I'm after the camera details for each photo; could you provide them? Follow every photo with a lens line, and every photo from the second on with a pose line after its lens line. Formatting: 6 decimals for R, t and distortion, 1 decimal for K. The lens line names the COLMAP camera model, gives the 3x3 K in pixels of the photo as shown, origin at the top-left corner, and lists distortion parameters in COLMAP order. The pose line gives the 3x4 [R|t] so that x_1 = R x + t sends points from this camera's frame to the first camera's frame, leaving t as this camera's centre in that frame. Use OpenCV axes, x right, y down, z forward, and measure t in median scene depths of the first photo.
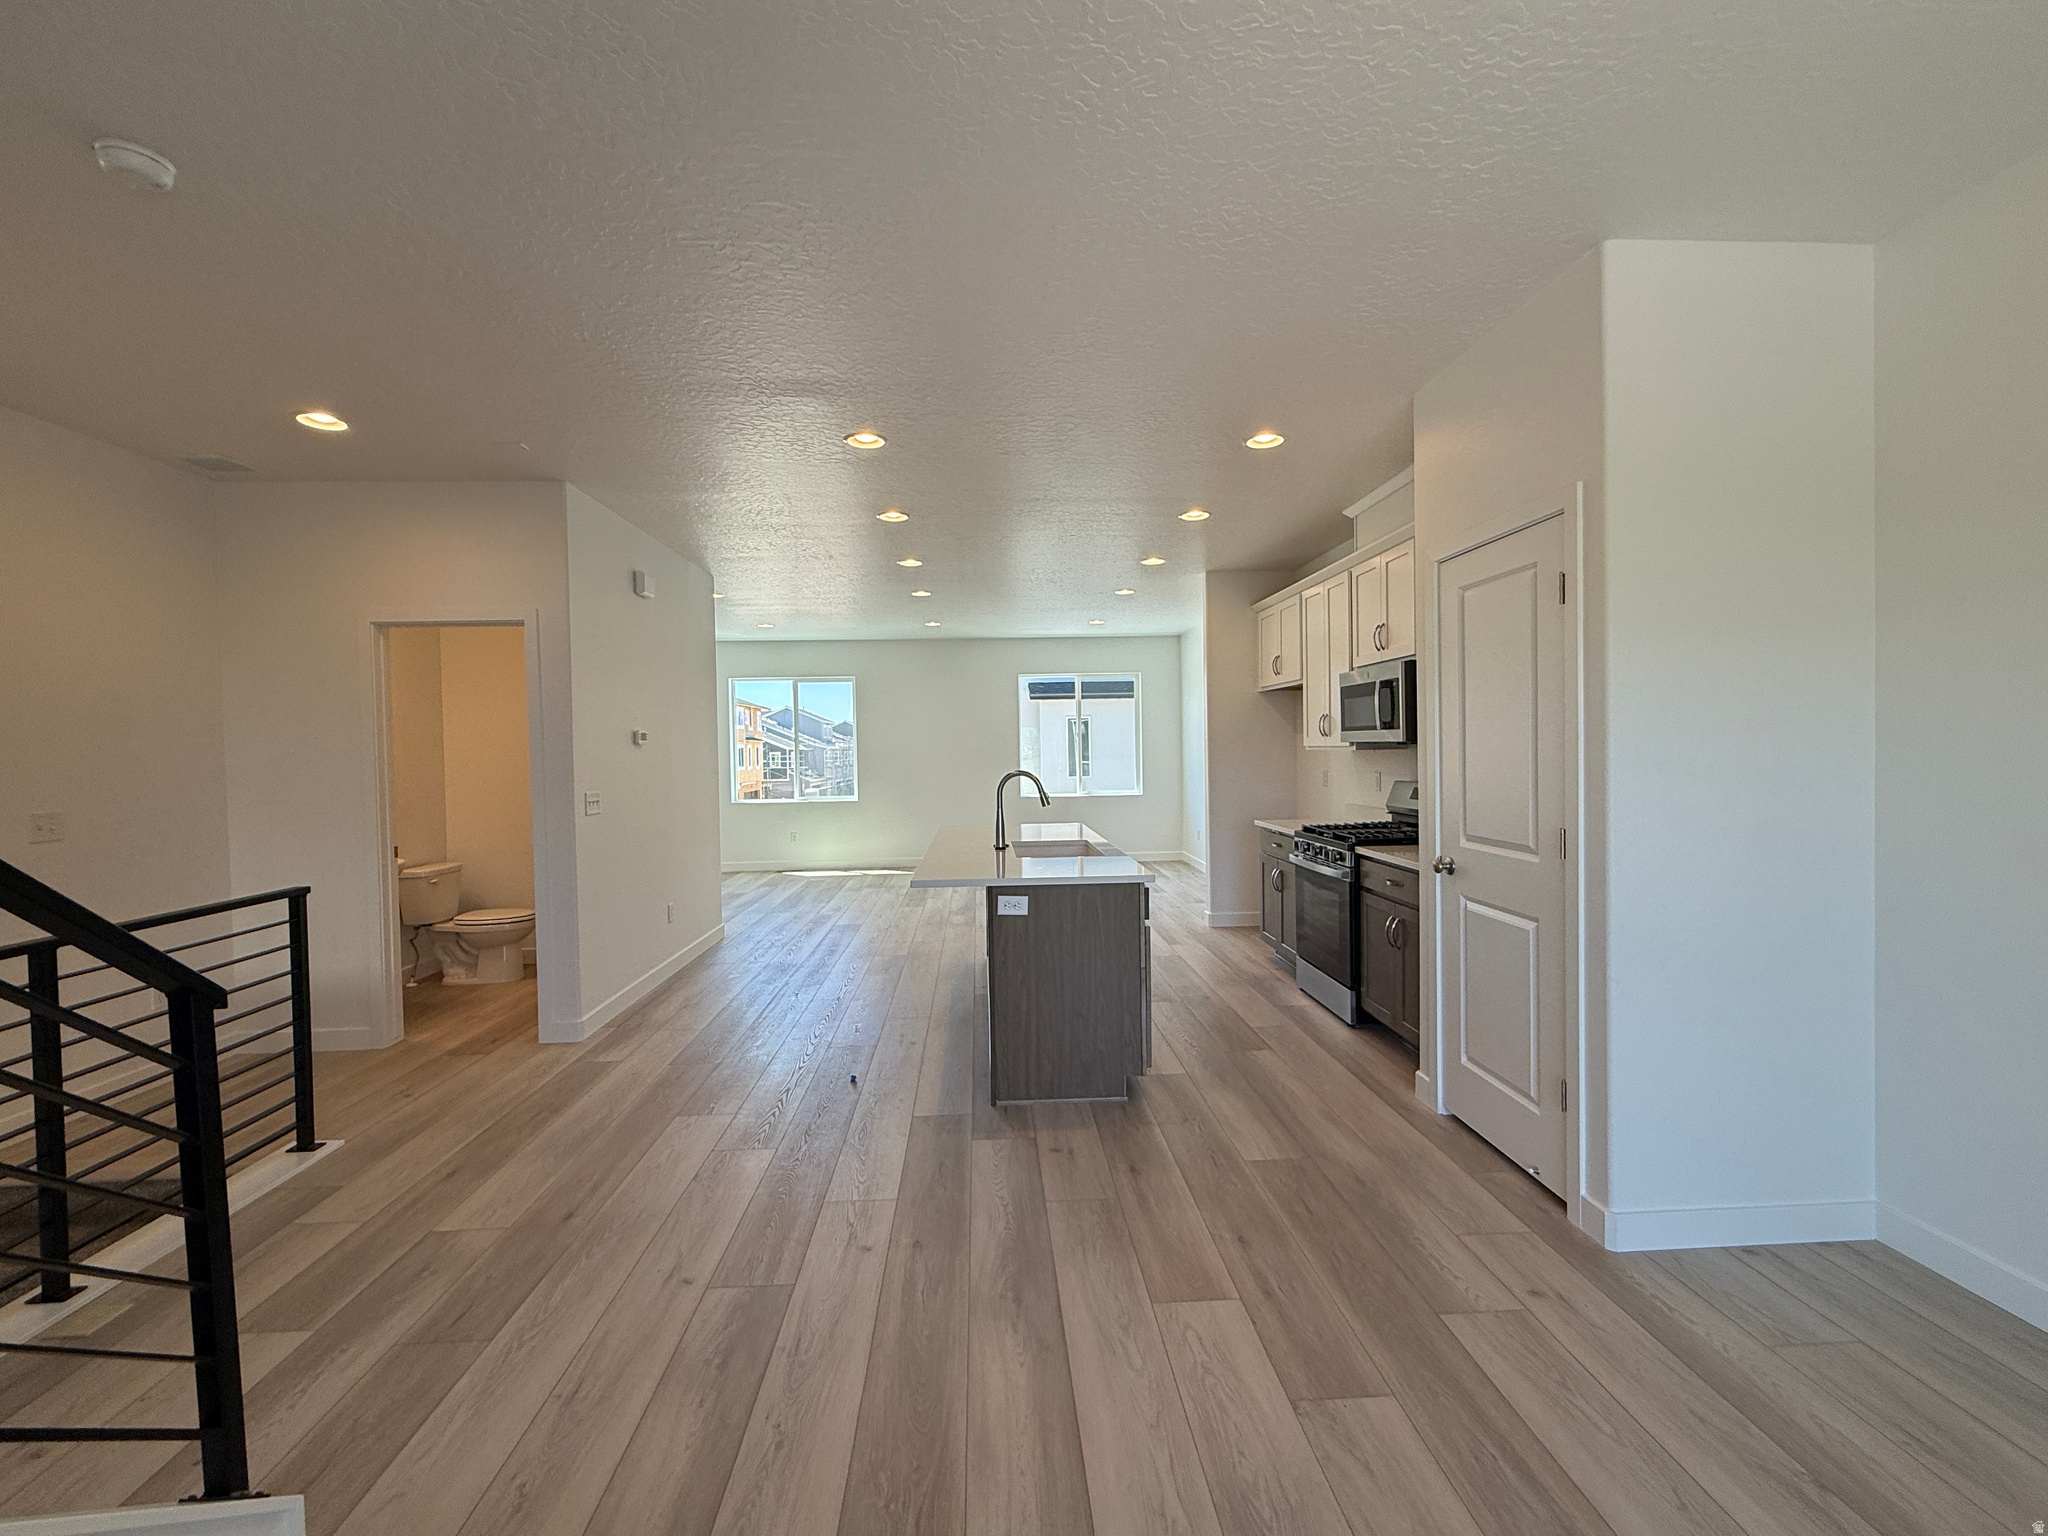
lens RADIAL K [[866.9, 0, 1022.7], [0, 866.9, 760.4], [0, 0, 1]] dist [-0.002612, 0.001885]
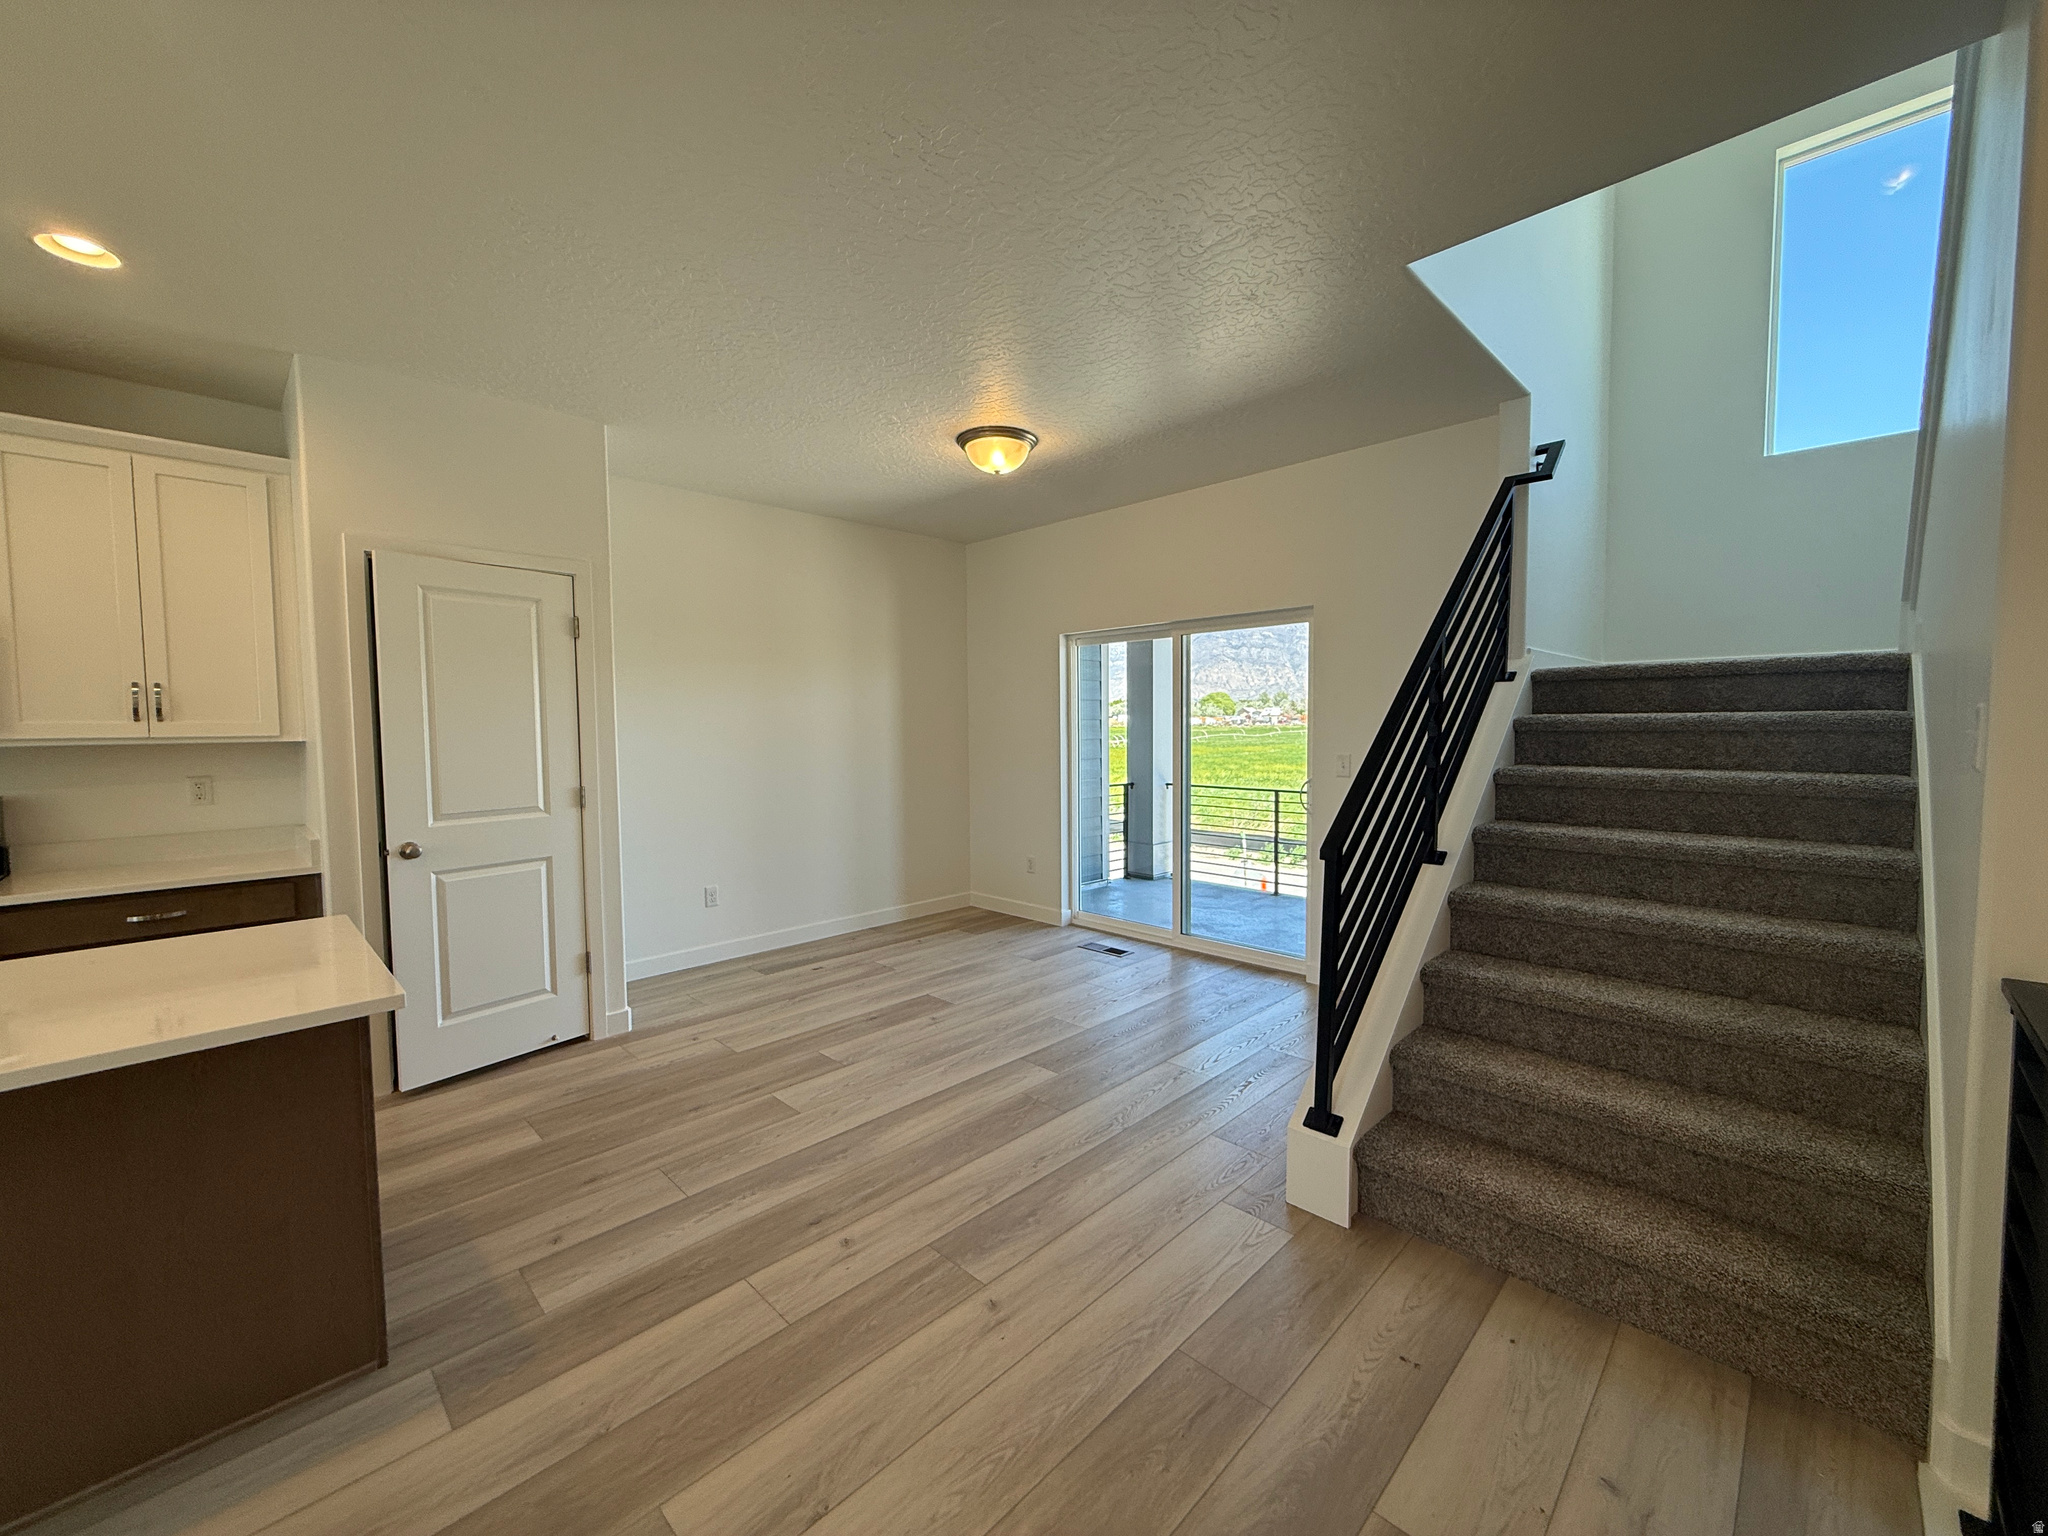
lens RADIAL K [[814.9, 0, 1018.1], [0, 814.9, 768.2], [0, 0, 1]] dist [-0.000782, 0.000962]
pose [[-0.669411, -0.018382, 0.742665, -0.777025], [0.031437, 0.998097, 0.053040, -0.005034], [-0.742227, 0.058853, -0.667559, 1.144180]]
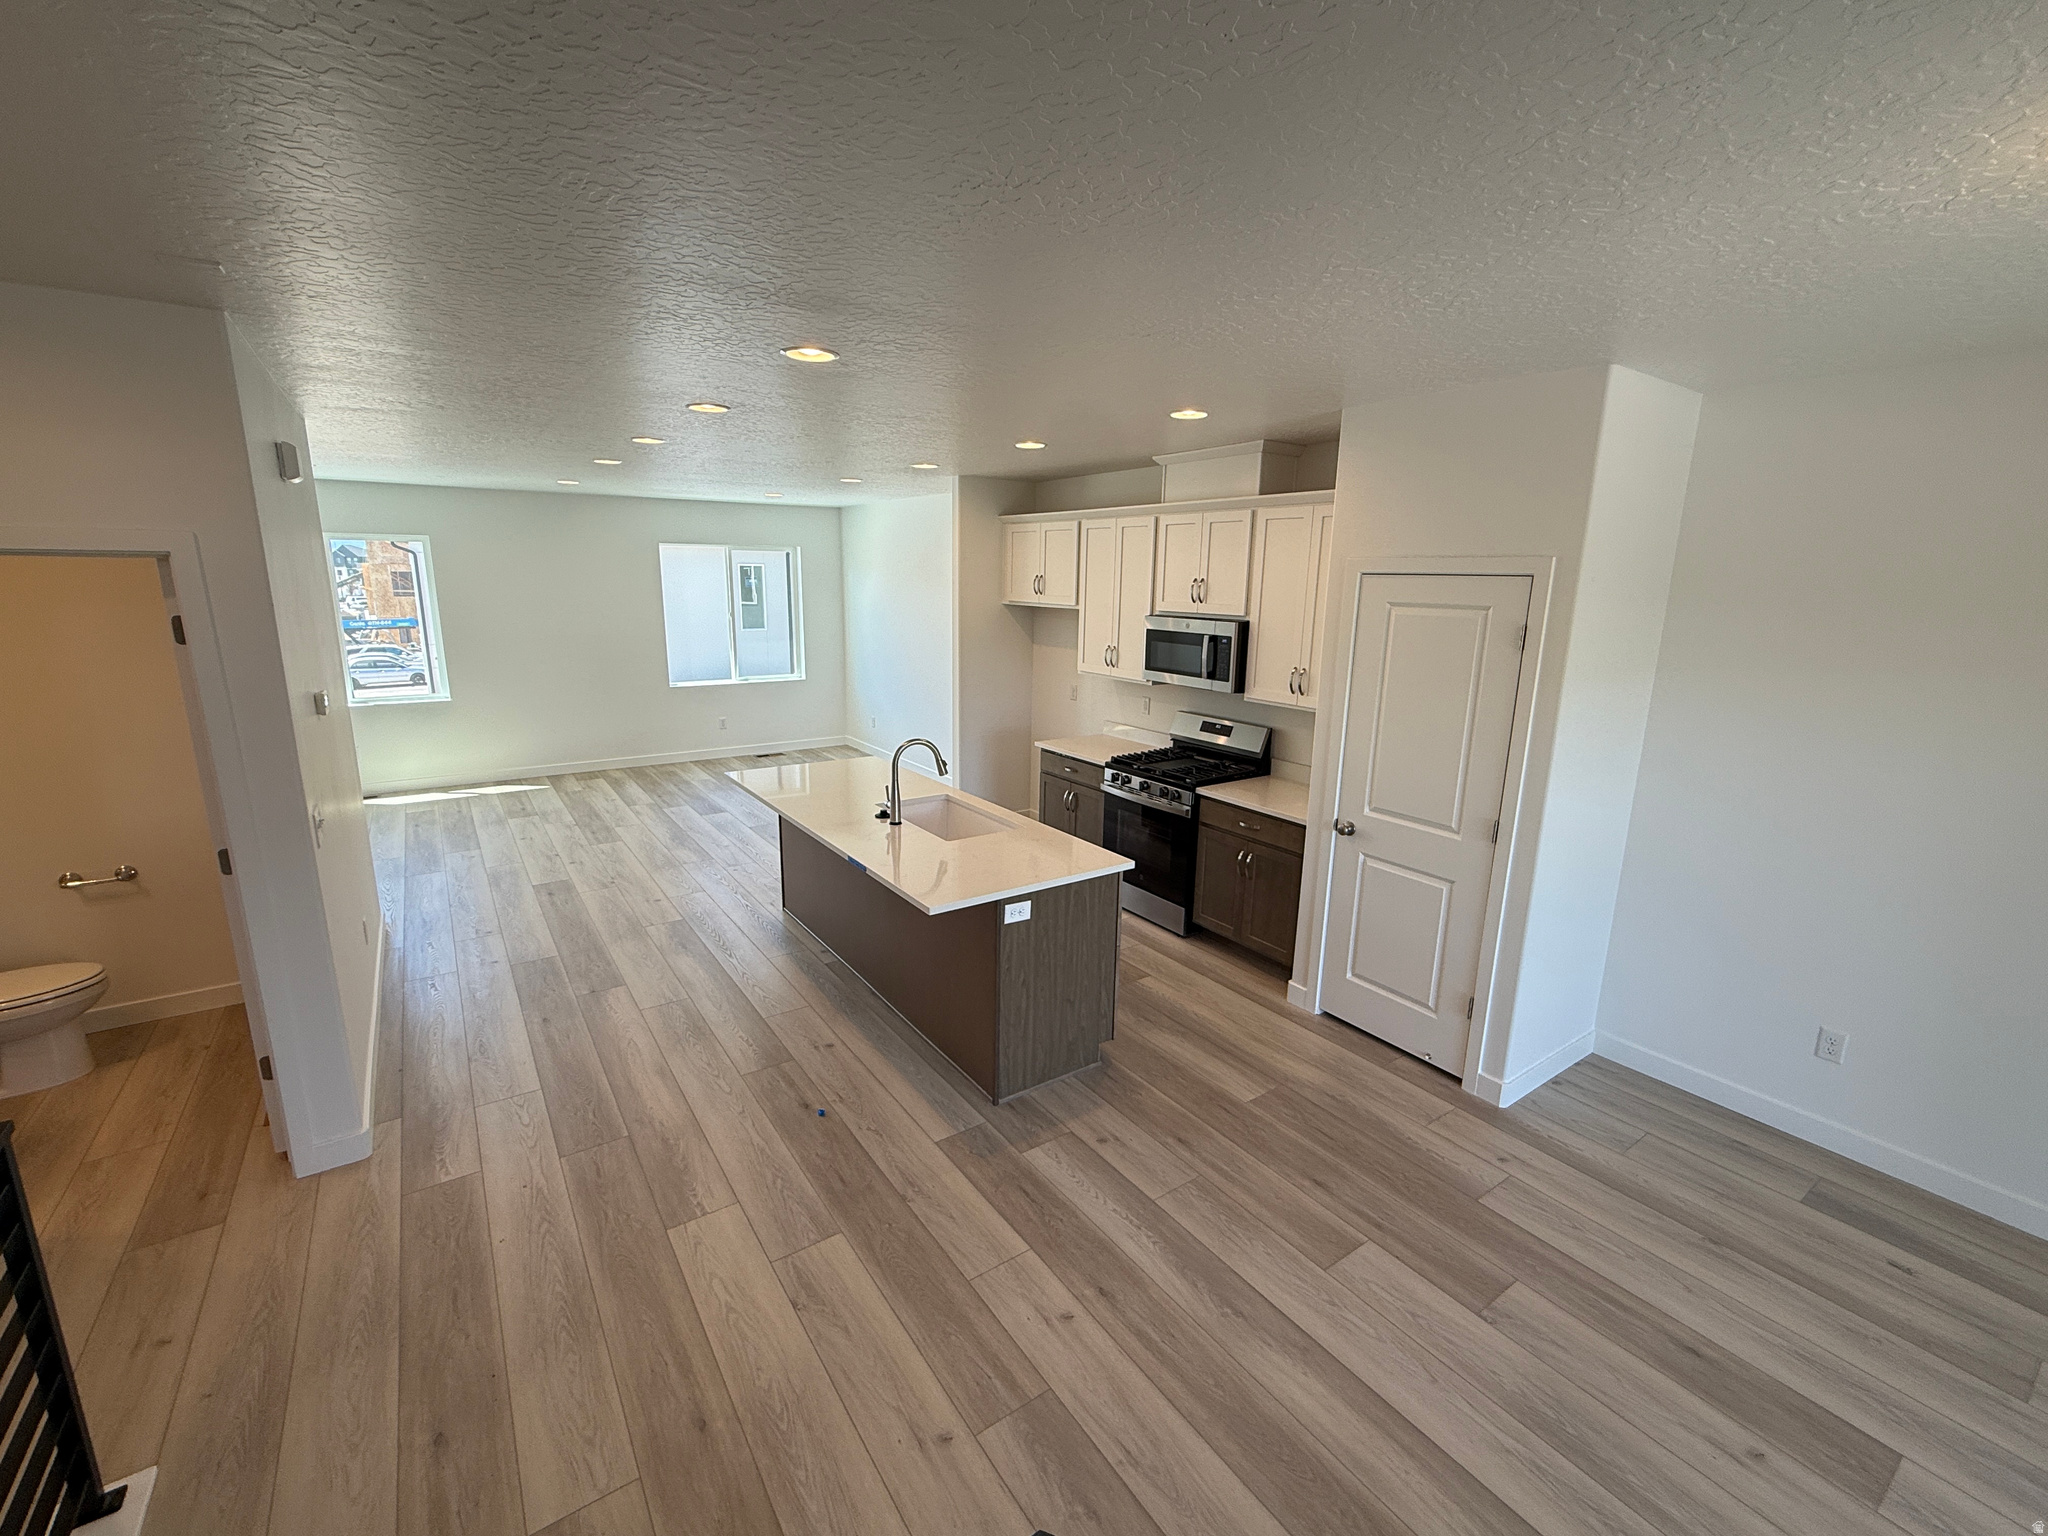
lens RADIAL K [[866.9, 0, 1021.9], [0, 866.9, 762.7], [0, 0, 1]] dist [-0.002612, 0.001885]
pose [[0.851376, -0.082778, 0.517984, -0.550322], [-0.021965, 0.980978, 0.192871, -0.203880], [-0.524096, -0.175583, 0.833363, 0.244731]]
